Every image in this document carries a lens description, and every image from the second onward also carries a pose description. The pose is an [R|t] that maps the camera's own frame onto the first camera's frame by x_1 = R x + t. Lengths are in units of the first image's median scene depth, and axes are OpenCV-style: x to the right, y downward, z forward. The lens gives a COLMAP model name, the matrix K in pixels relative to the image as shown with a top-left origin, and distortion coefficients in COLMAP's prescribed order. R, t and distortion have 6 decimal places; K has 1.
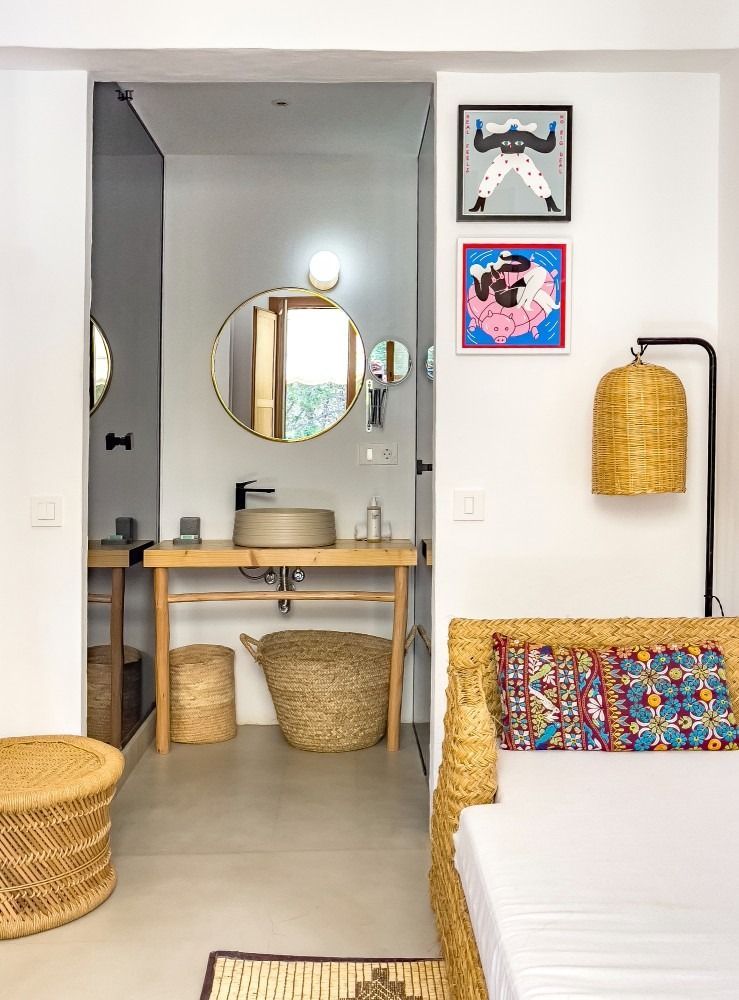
lens RADIAL K [[1190.9, 0, 360.4], [0, 1190.9, 495.4], [0, 0, 1]] dist [0.006618, 0.000000]
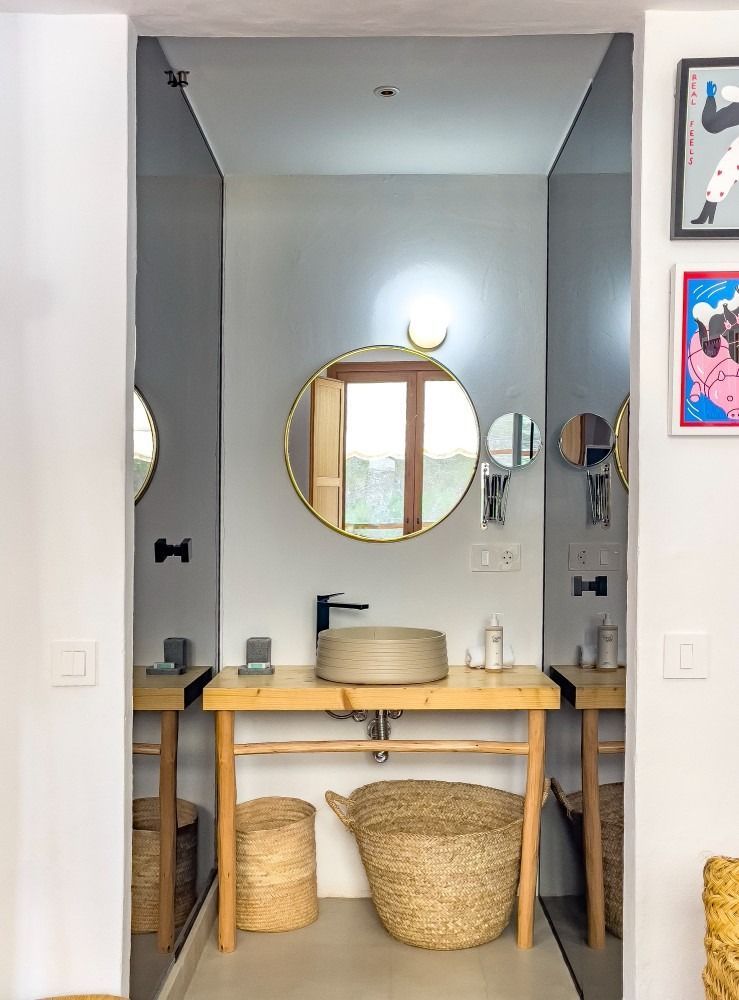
lens RADIAL K [[1190.9, 0, 340.5], [0, 1190.9, 564.9], [0, 0, 1]] dist [0.006618, 0.000000]
pose [[0.998966, -0.000456, -0.045458, -0.055586], [0.000518, 0.999999, 0.001357, -0.033124], [0.045457, -0.001379, 0.998965, 0.225086]]
